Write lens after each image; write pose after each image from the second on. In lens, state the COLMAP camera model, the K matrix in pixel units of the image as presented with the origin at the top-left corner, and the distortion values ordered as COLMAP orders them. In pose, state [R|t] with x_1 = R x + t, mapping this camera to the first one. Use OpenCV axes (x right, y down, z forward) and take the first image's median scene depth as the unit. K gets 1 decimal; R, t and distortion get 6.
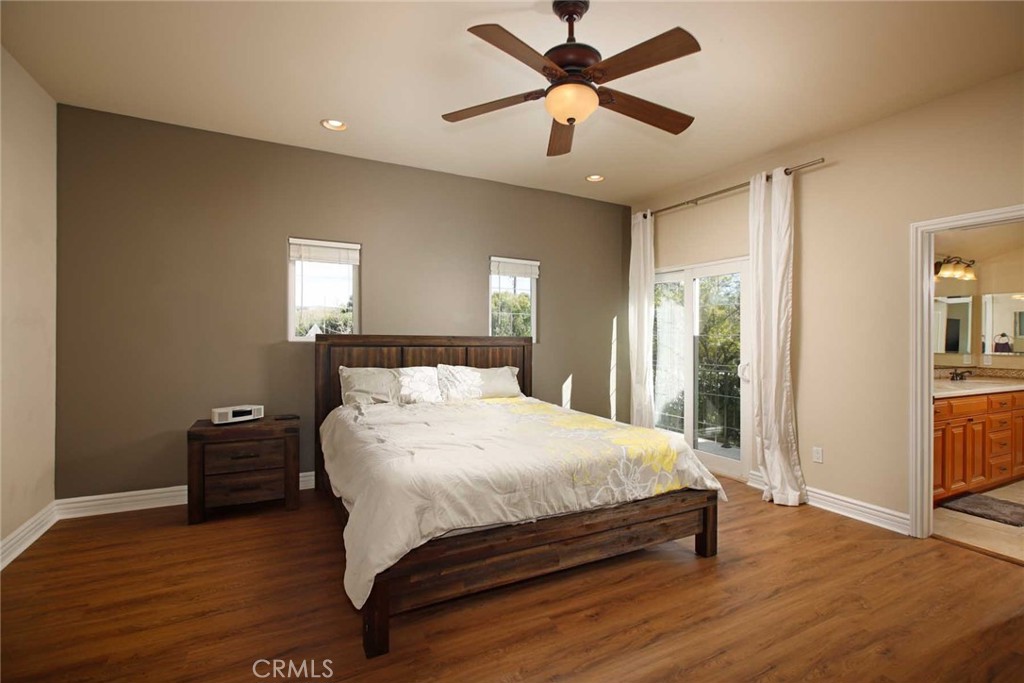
lens RADIAL K [[460.9, 0, 513.1], [0, 460.9, 343.7], [0, 0, 1]] dist [-0.006421, -0.000281]
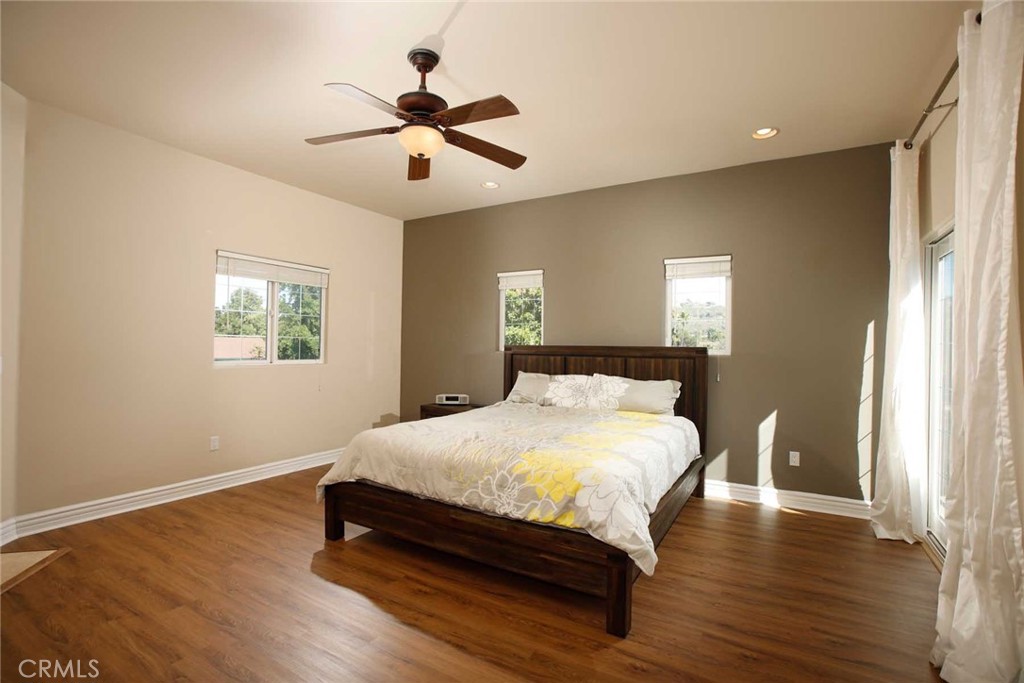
lens RADIAL K [[460.9, 0, 513.0], [0, 460.9, 344.0], [0, 0, 1]] dist [-0.006421, -0.000281]
pose [[0.524486, -0.015143, -0.851285, 0.702639], [-0.010399, 0.999653, -0.024189, 0.005173], [0.851356, 0.021539, 0.524146, 0.326950]]
